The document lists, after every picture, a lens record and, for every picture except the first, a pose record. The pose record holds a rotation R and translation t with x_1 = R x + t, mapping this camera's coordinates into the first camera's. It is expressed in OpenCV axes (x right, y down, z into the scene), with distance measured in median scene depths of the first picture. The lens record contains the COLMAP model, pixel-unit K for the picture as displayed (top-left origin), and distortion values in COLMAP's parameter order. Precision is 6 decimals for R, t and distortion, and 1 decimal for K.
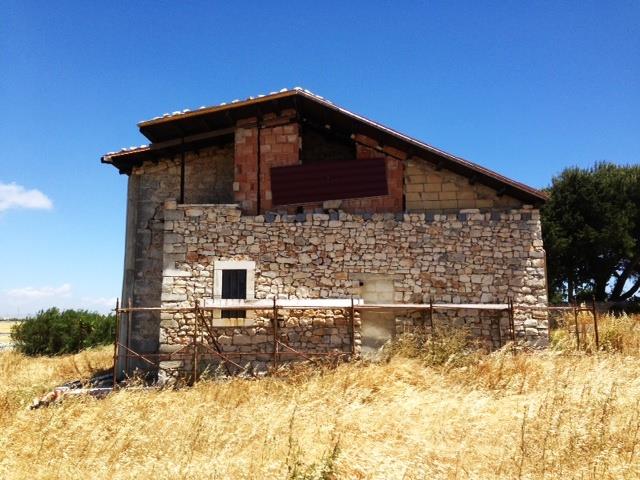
lens RADIAL K [[591.9, 0, 318.7], [0, 591.9, 240.4], [0, 0, 1]] dist [0.070546, 0.000000]
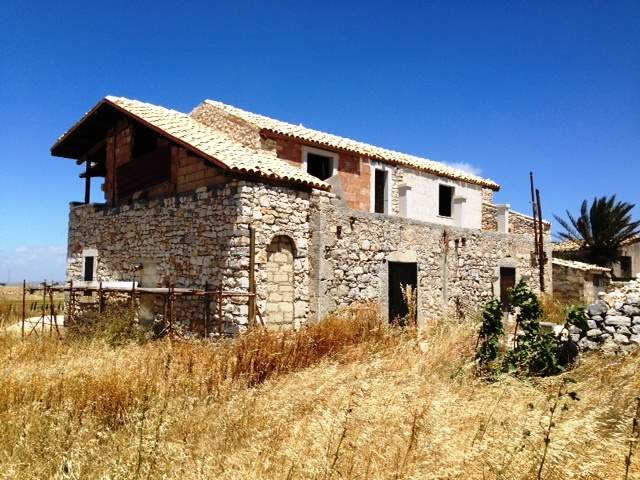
lens RADIAL K [[591.9, 0, 319.6], [0, 591.9, 241.3], [0, 0, 1]] dist [0.070546, 0.000000]
pose [[0.717364, -0.039785, -0.695562, 1.058305], [0.080124, 0.996455, 0.025639, 0.023885], [0.692076, -0.074124, 0.718009, 0.443786]]
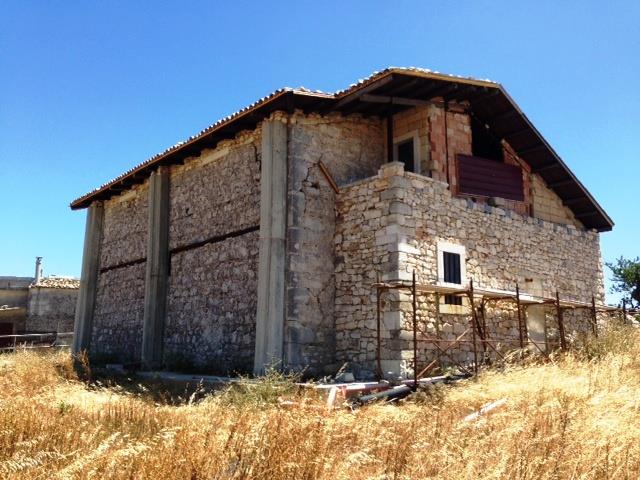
lens RADIAL K [[591.9, 0, 317.8], [0, 591.9, 240.2], [0, 0, 1]] dist [0.070546, 0.000000]
pose [[0.743730, 0.130556, 0.655607, -0.909244], [-0.097672, 0.991441, -0.086633, 0.130696], [-0.661306, 0.000398, 0.750116, 0.440529]]
